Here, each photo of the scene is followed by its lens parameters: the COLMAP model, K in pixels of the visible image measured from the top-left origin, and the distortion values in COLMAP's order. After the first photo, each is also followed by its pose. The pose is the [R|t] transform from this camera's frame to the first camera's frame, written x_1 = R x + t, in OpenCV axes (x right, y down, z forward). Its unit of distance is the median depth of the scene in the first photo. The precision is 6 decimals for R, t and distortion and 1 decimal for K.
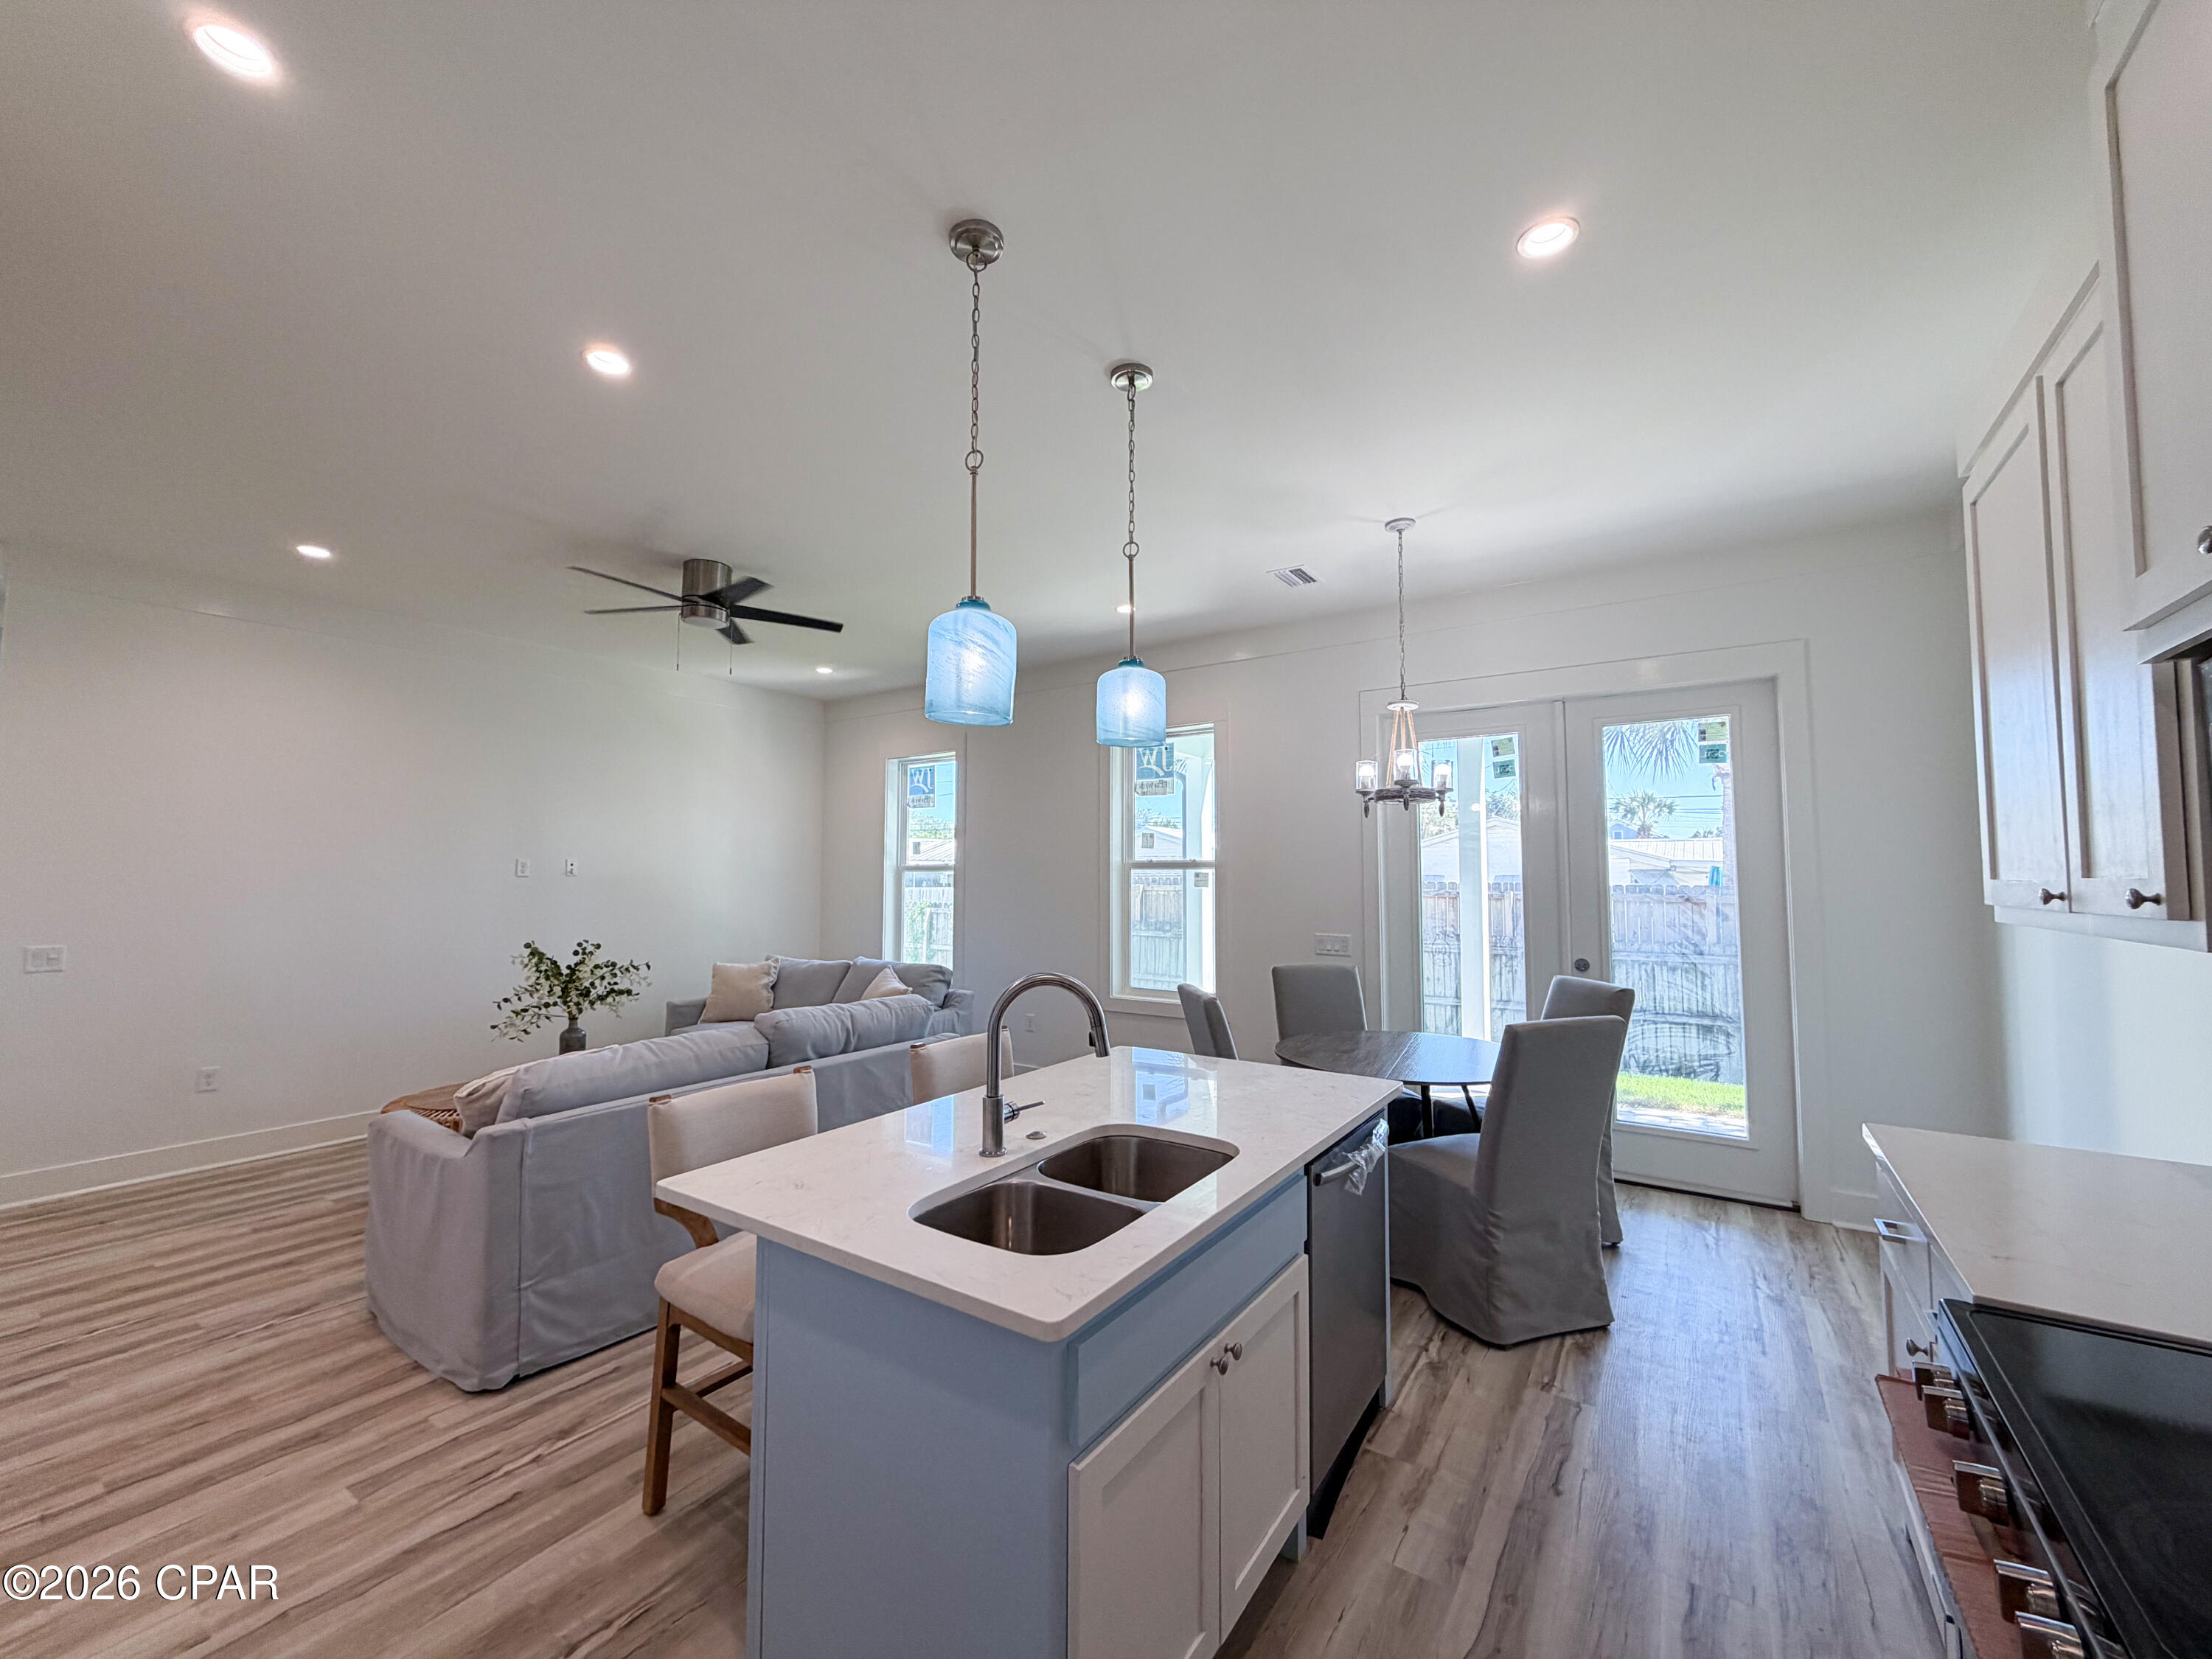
lens RADIAL K [[895.8, 0, 1096.4], [0, 895.8, 824.7], [0, 0, 1]] dist [0.000627, -0.000048]
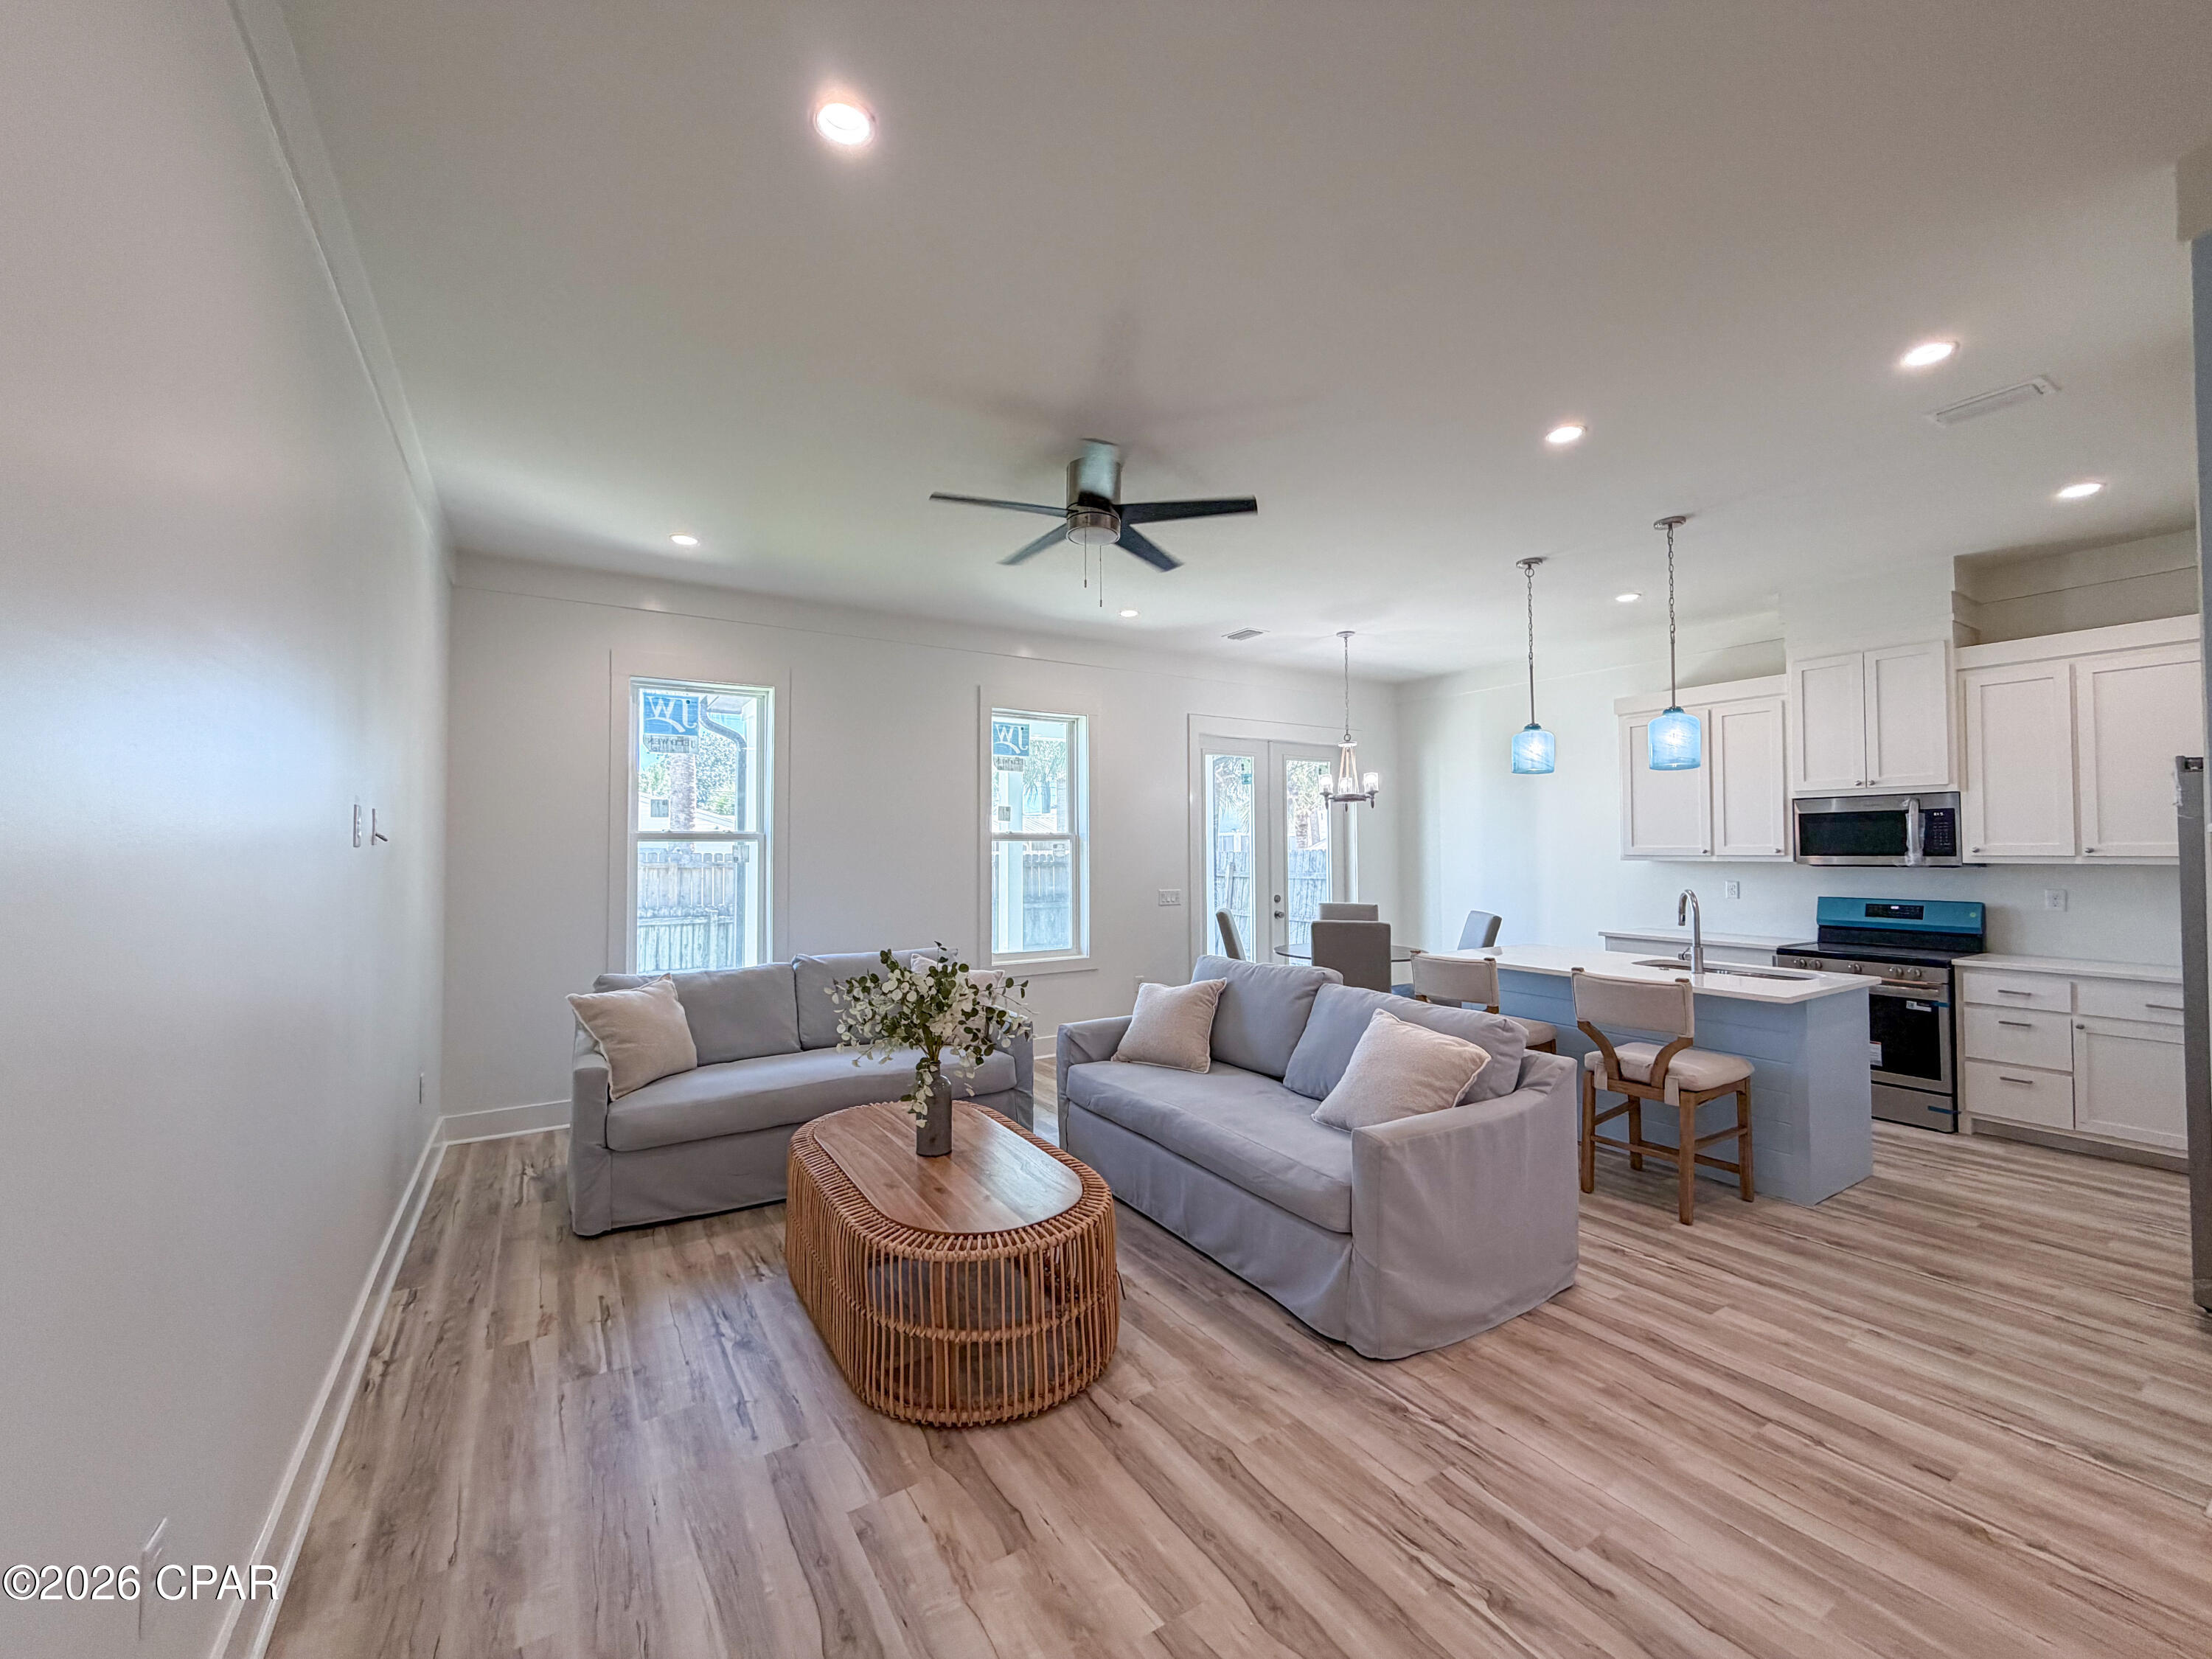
lens RADIAL K [[895.8, 0, 1098.3], [0, 895.8, 826.1], [0, 0, 1]] dist [0.000627, -0.000048]
pose [[0.391864, 0.021906, 0.919762, -1.256322], [-0.050465, 0.998723, -0.002286, 0.041946], [-0.918638, -0.045520, 0.392469, 0.701869]]
